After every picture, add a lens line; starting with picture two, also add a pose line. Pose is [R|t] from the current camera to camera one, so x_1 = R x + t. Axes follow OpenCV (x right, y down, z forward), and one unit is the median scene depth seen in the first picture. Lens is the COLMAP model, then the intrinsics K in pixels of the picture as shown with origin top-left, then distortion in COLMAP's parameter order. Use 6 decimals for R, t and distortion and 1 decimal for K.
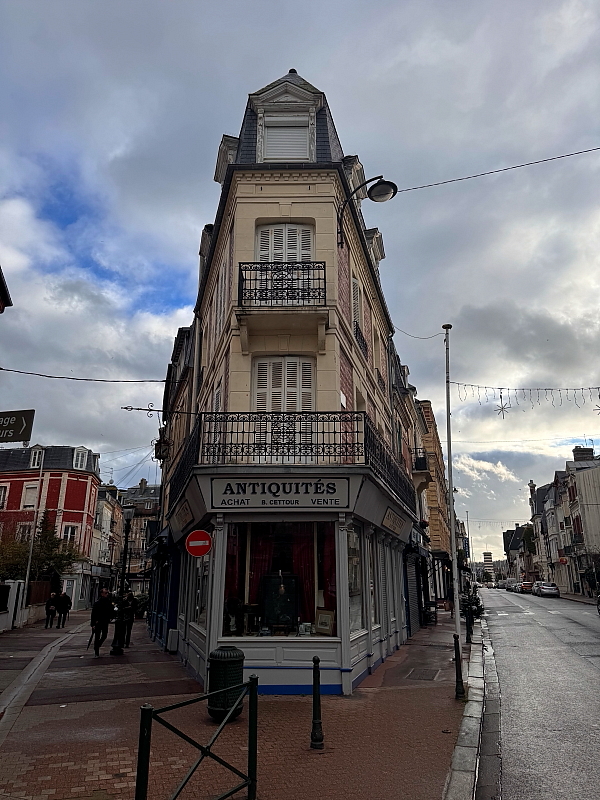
lens RADIAL K [[574.6, 0, 301.9], [0, 574.6, 397.7], [0, 0, 1]] dist [0.027560, -0.025289]
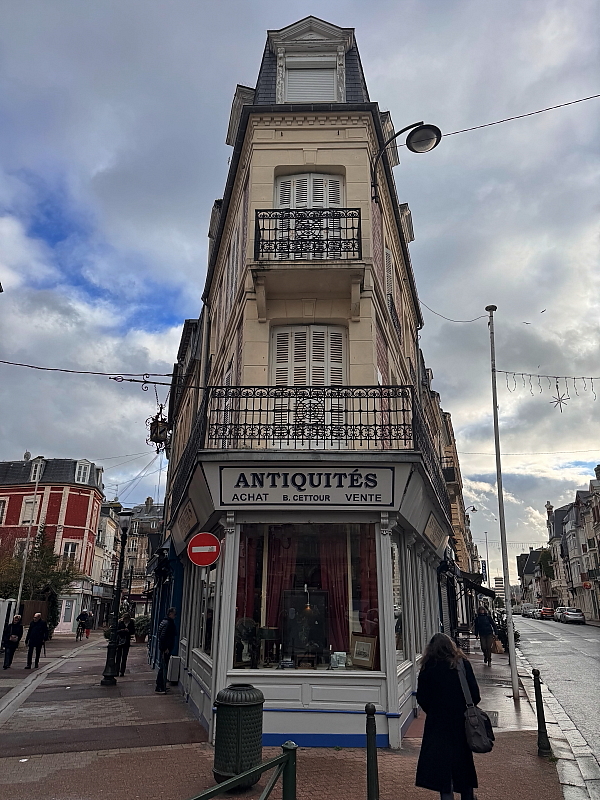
lens RADIAL K [[574.6, 0, 301.1], [0, 574.6, 402.2], [0, 0, 1]] dist [0.027560, -0.025289]
pose [[0.999873, 0.004290, -0.015362, -0.028933], [-0.004749, 0.999540, -0.029951, 0.063191], [0.015226, 0.030020, 0.999433, 0.173784]]
